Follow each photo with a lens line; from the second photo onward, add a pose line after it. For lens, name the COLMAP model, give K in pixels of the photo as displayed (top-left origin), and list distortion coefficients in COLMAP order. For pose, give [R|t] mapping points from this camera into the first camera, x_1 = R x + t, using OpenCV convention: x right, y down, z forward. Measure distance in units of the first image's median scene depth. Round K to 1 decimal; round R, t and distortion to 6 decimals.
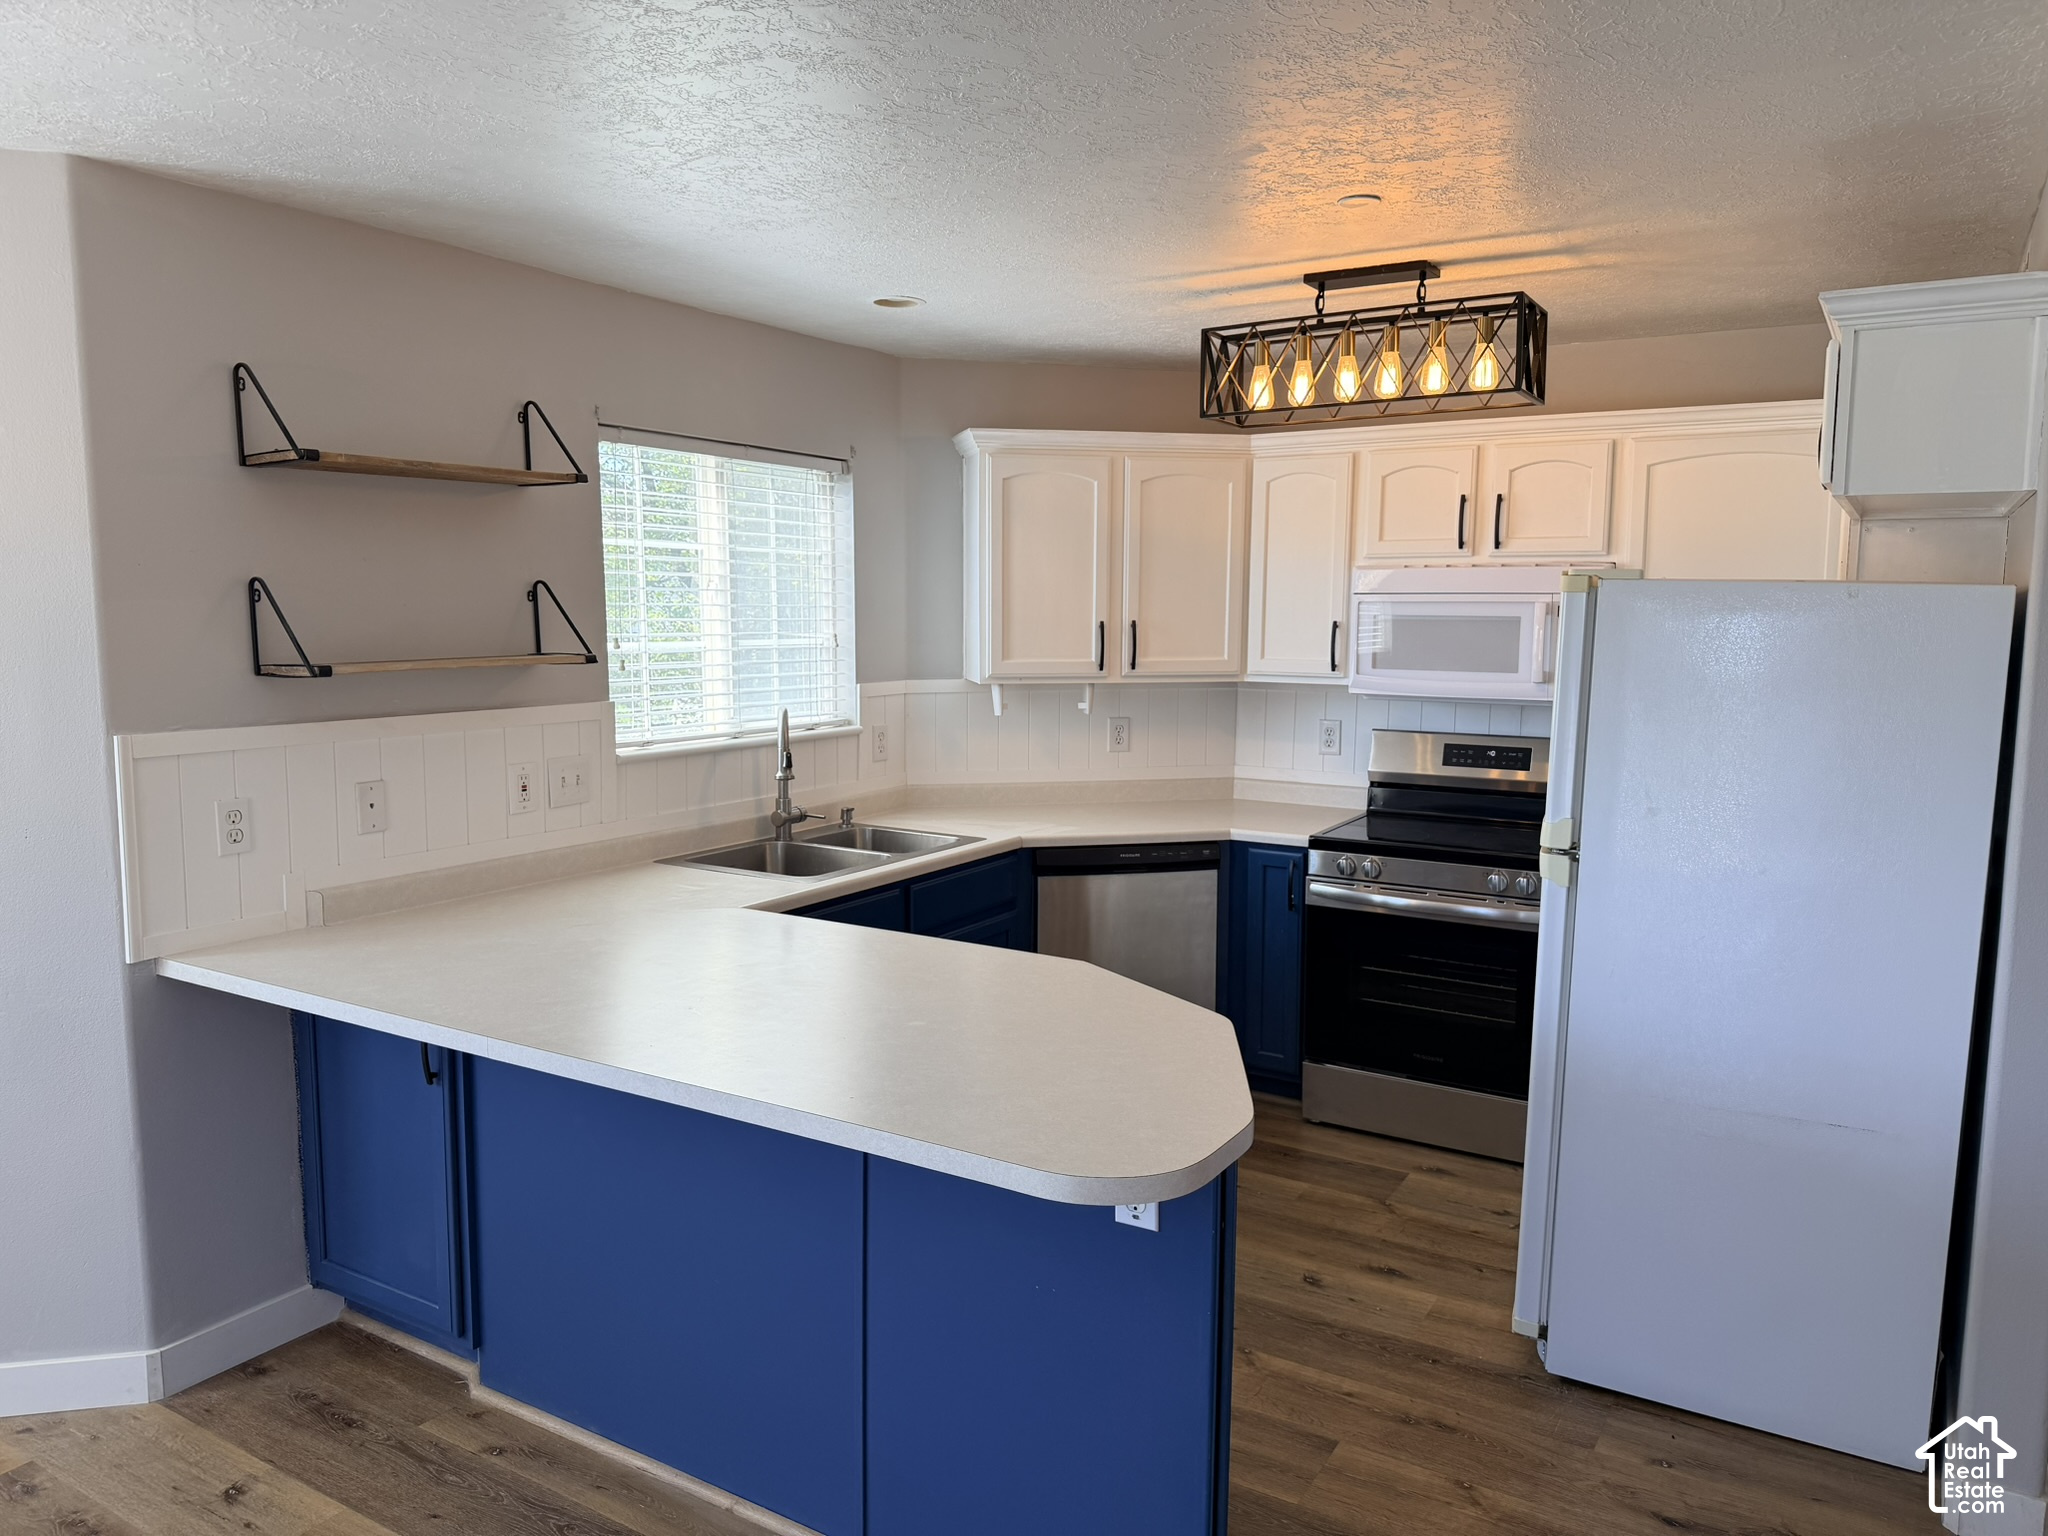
lens RADIAL K [[1429.0, 0, 1031.2], [0, 1429.0, 775.1], [0, 0, 1]] dist [0.166313, -0.287664]
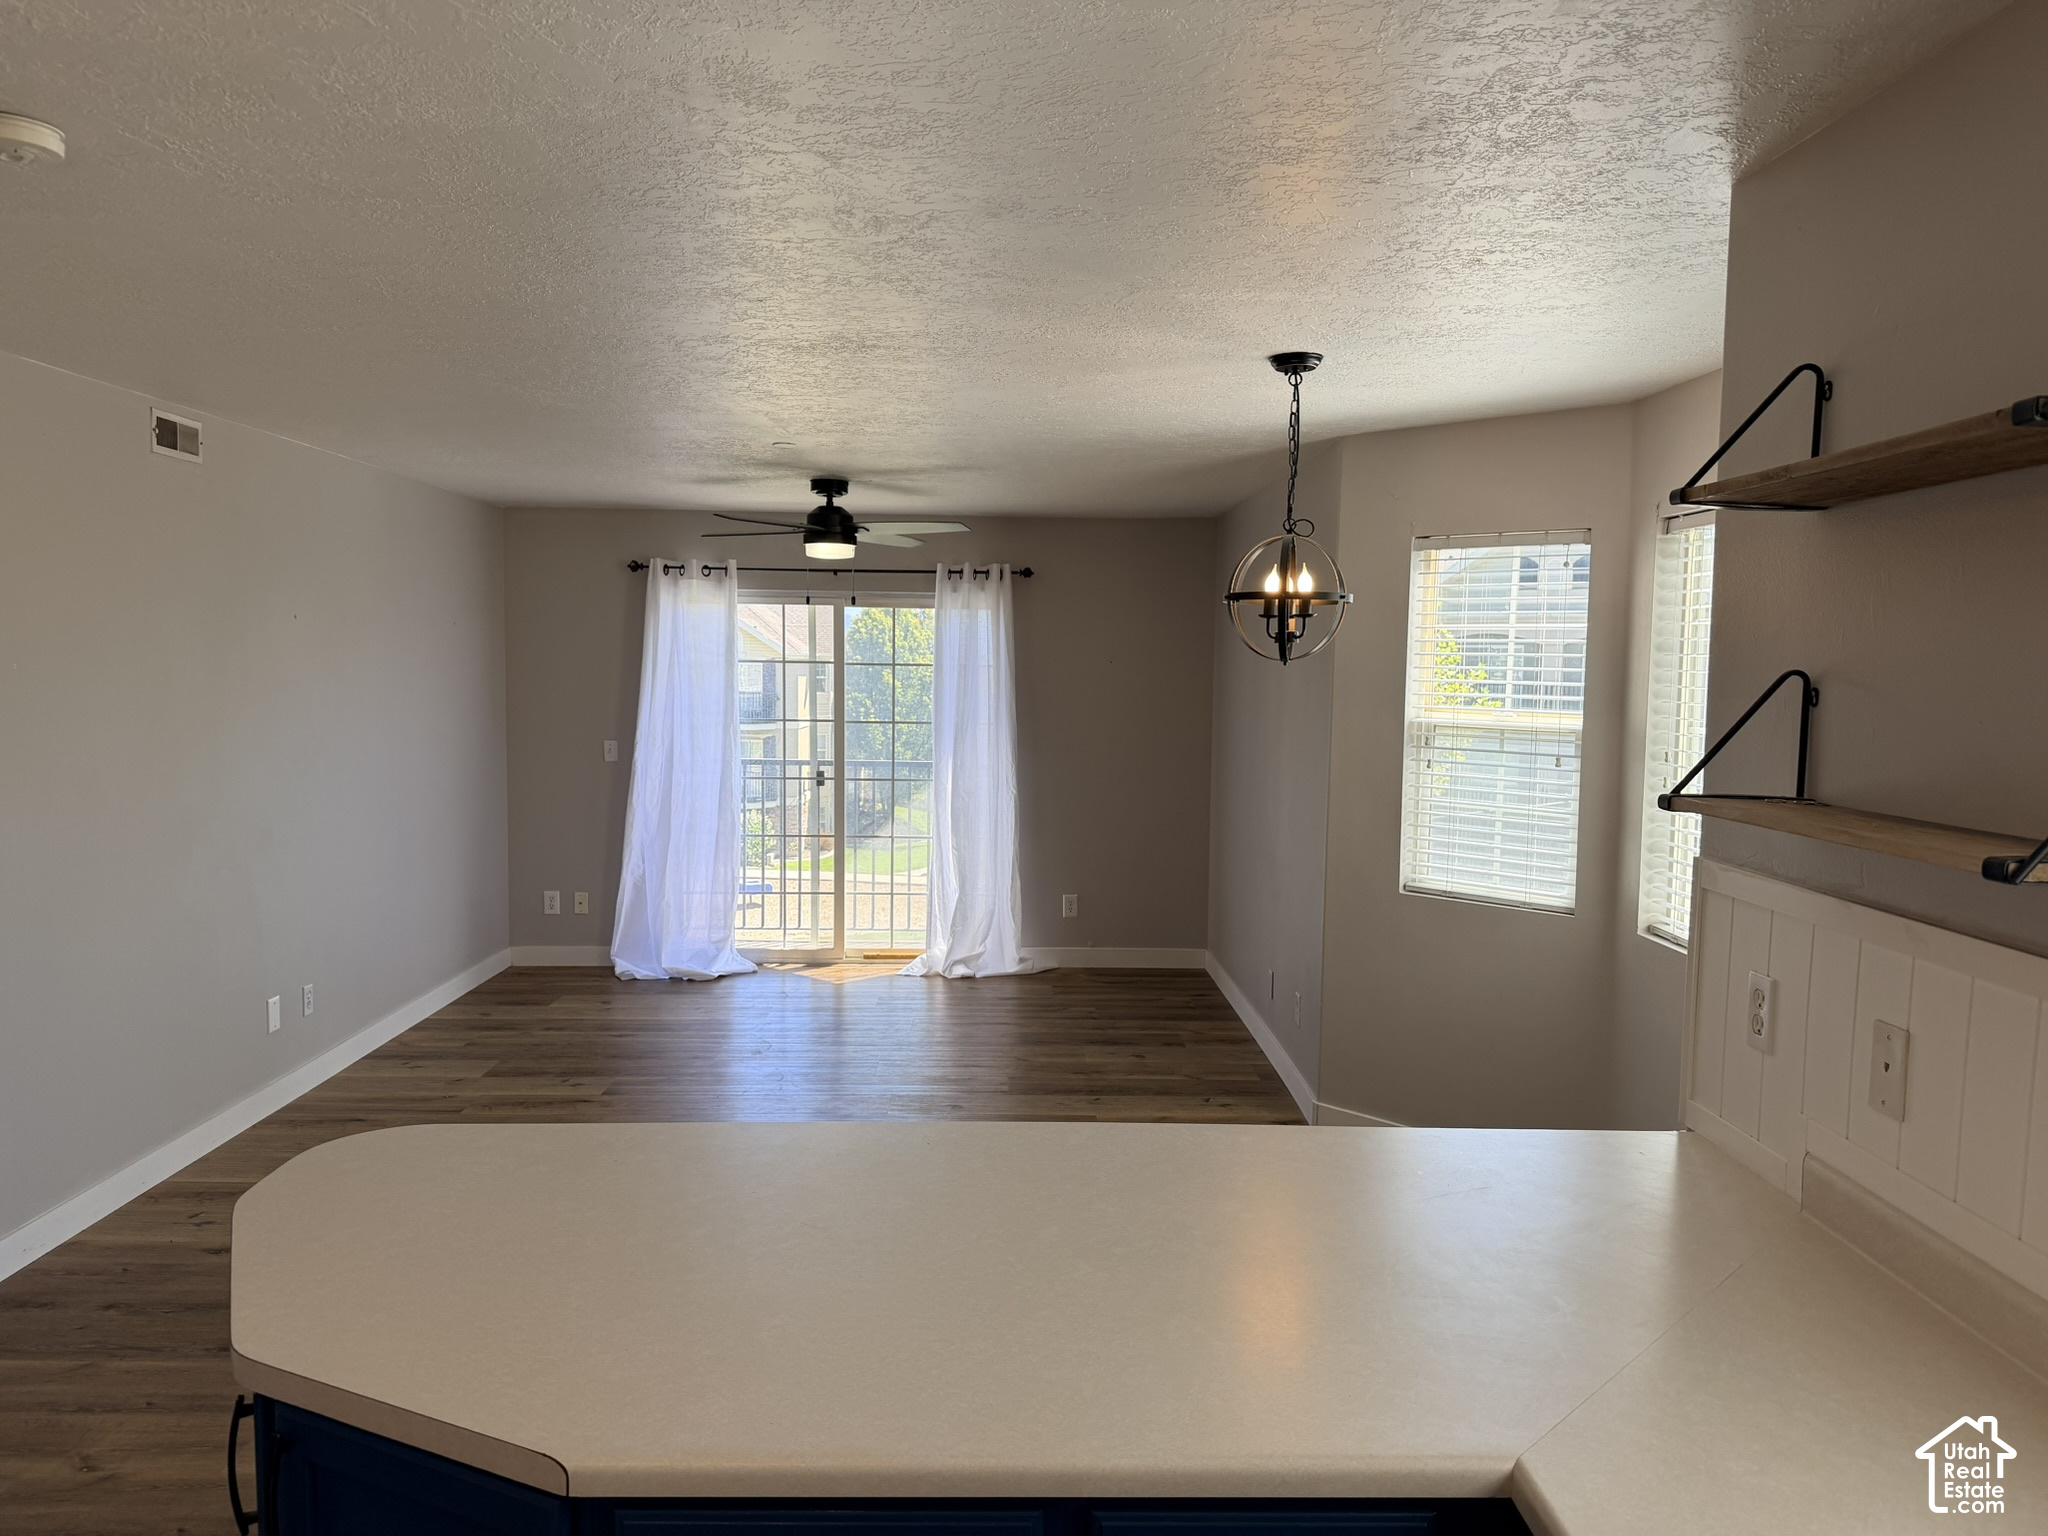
lens RADIAL K [[1429.0, 0, 1031.2], [0, 1429.0, 775.1], [0, 0, 1]] dist [0.166313, -0.287664]
pose [[-0.847344, 0.024559, -0.530476, 0.101151], [-0.082848, 0.980585, 0.177734, -0.125532], [0.524542, 0.194550, -0.828858, 0.973065]]
